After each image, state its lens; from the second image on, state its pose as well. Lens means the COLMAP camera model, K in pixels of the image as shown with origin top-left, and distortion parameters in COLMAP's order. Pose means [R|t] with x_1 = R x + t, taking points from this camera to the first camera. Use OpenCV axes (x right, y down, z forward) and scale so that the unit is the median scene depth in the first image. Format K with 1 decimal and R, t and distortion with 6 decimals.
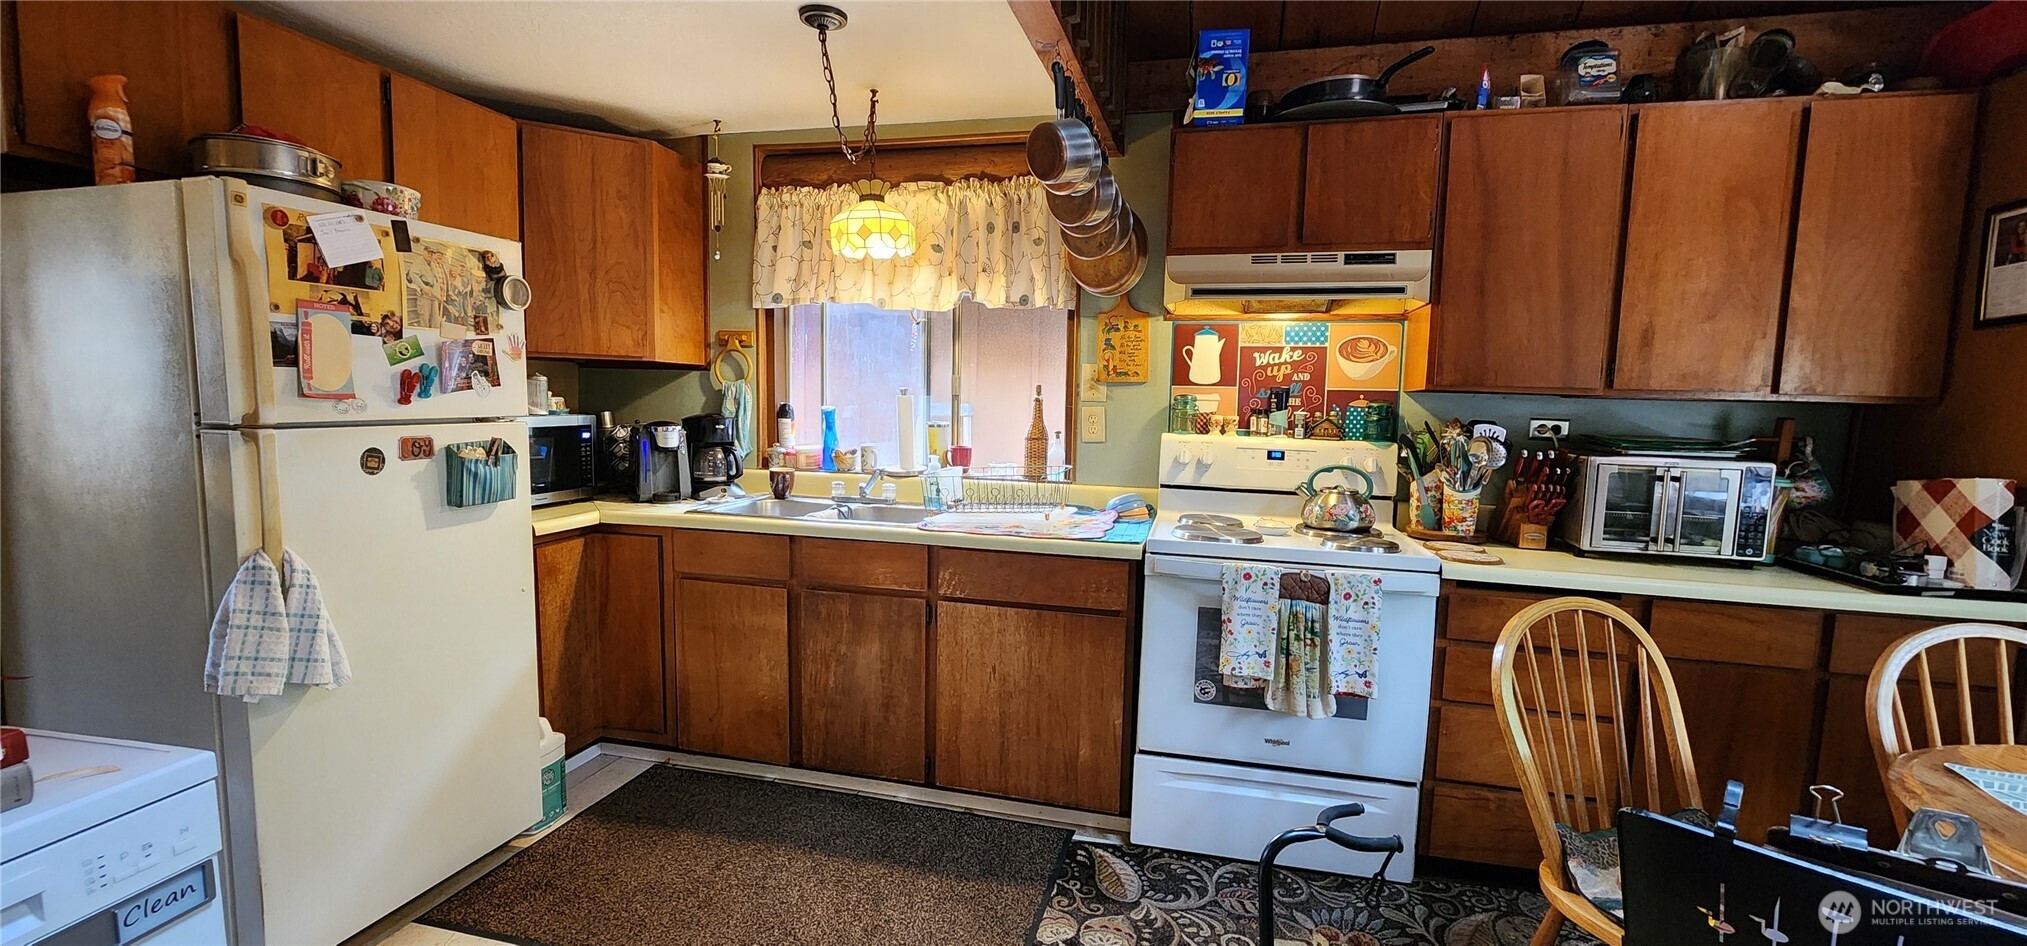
lens RADIAL K [[827.3, 0, 1014.1], [0, 827.3, 474.8], [0, 0, 1]] dist [0.000257, 0.000676]
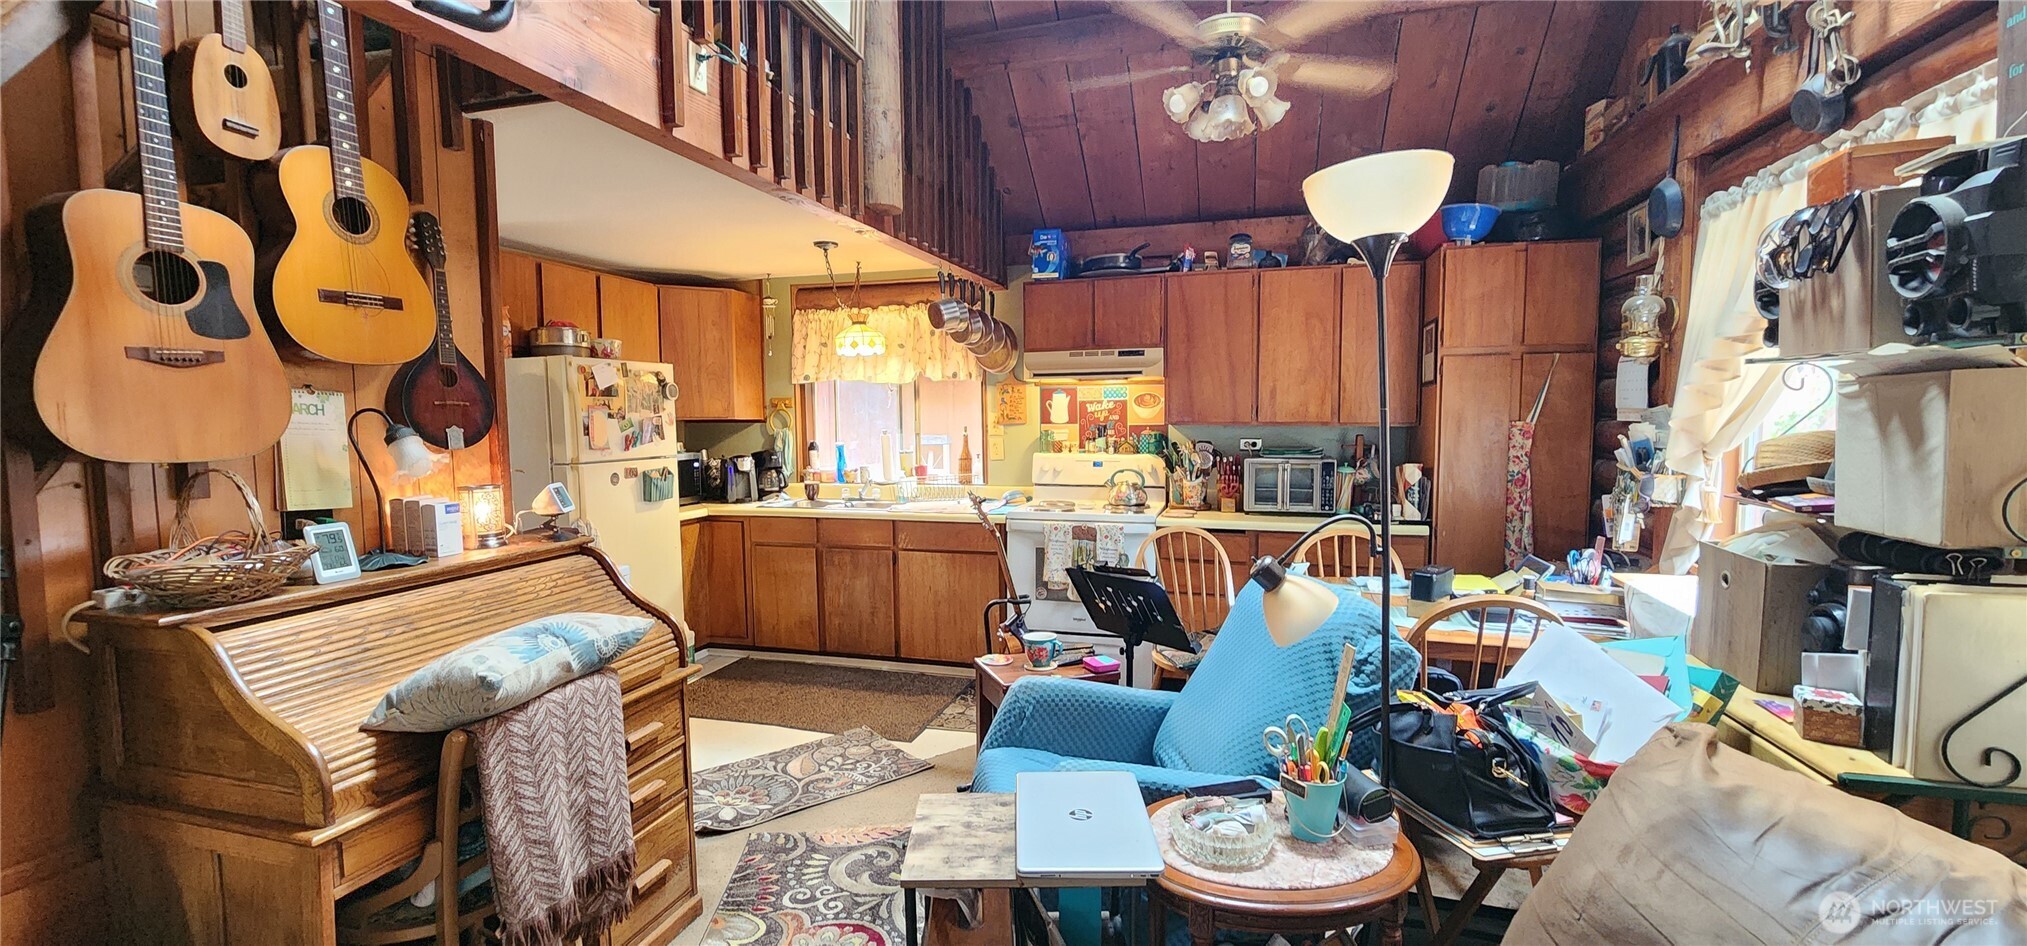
lens RADIAL K [[827.3, 0, 1013.0], [0, 827.3, 476.5], [0, 0, 1]] dist [0.000257, 0.000676]
pose [[0.998622, -0.029313, -0.043519, 0.248069], [0.028243, 0.999288, -0.025015, 0.045181], [0.044221, 0.023752, 0.998739, -0.812733]]
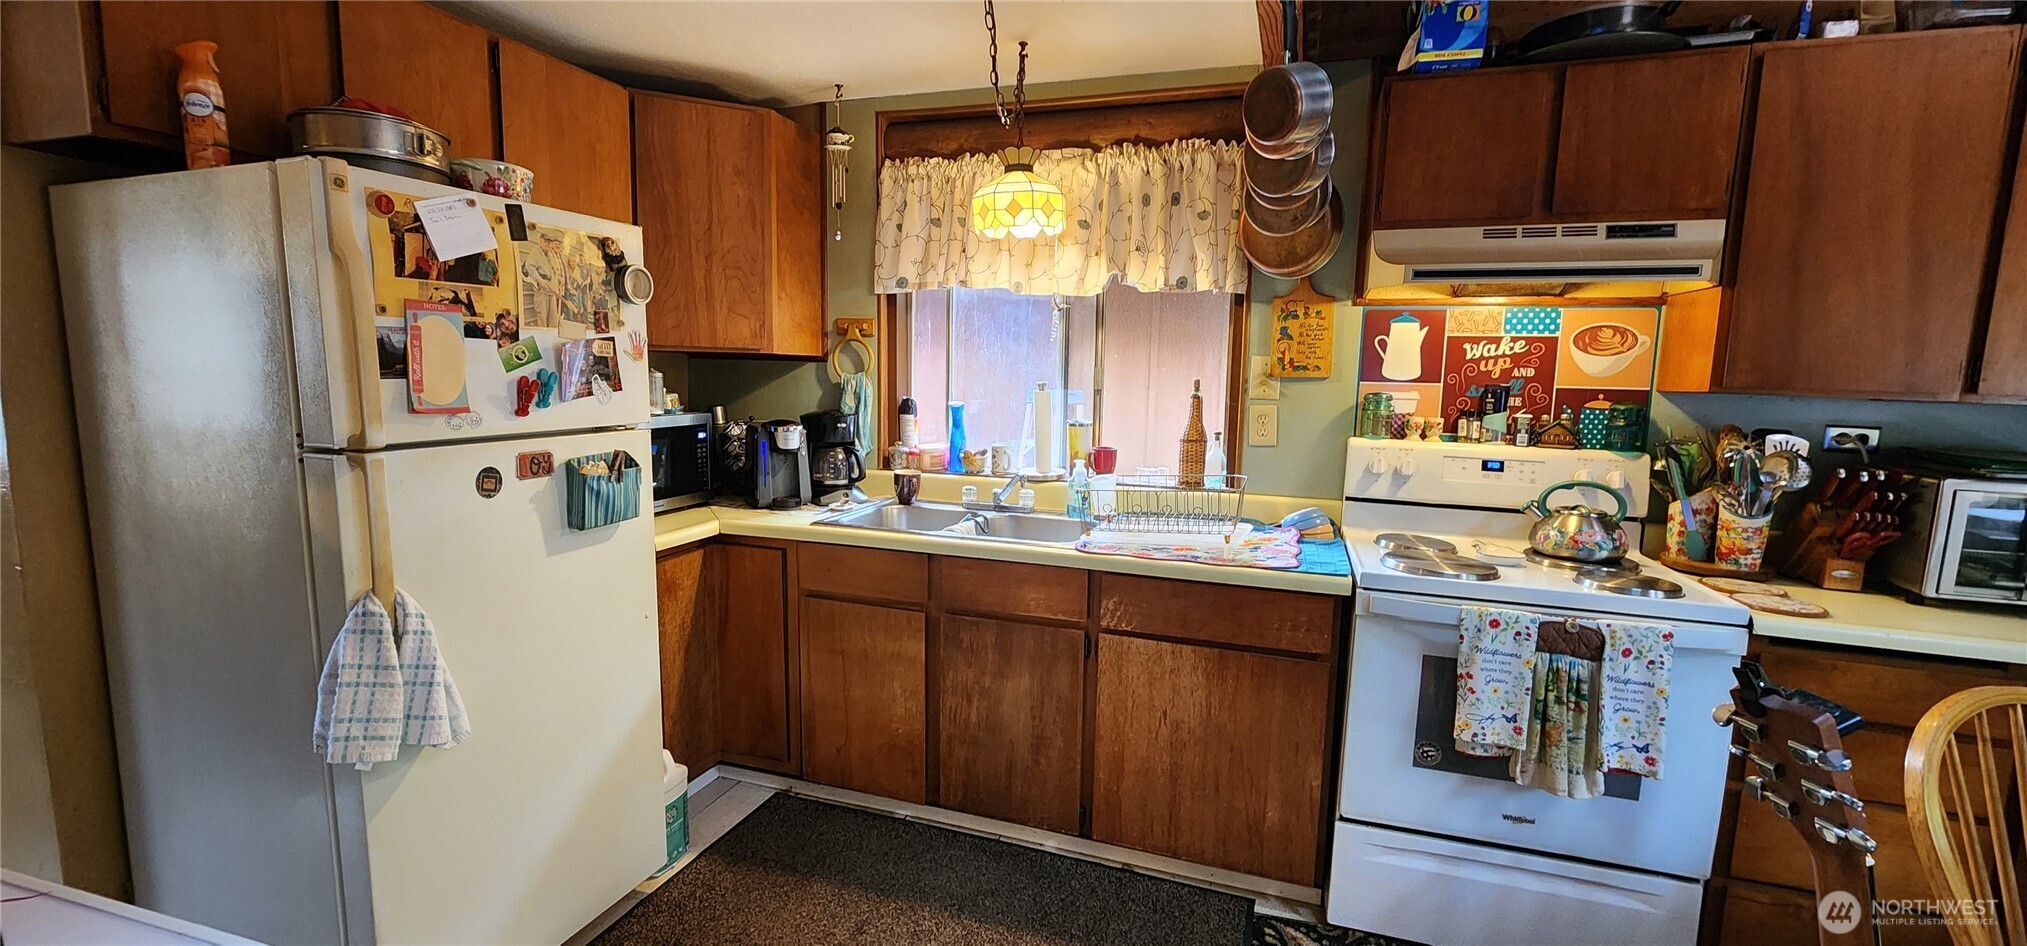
lens RADIAL K [[827.3, 0, 1016.7], [0, 827.3, 475.6], [0, 0, 1]] dist [0.000257, 0.000676]
pose [[0.996780, 0.009463, -0.079627, -0.116670], [-0.006828, 0.999422, 0.033306, -0.044469], [0.079896, -0.032655, 0.996268, 0.134953]]
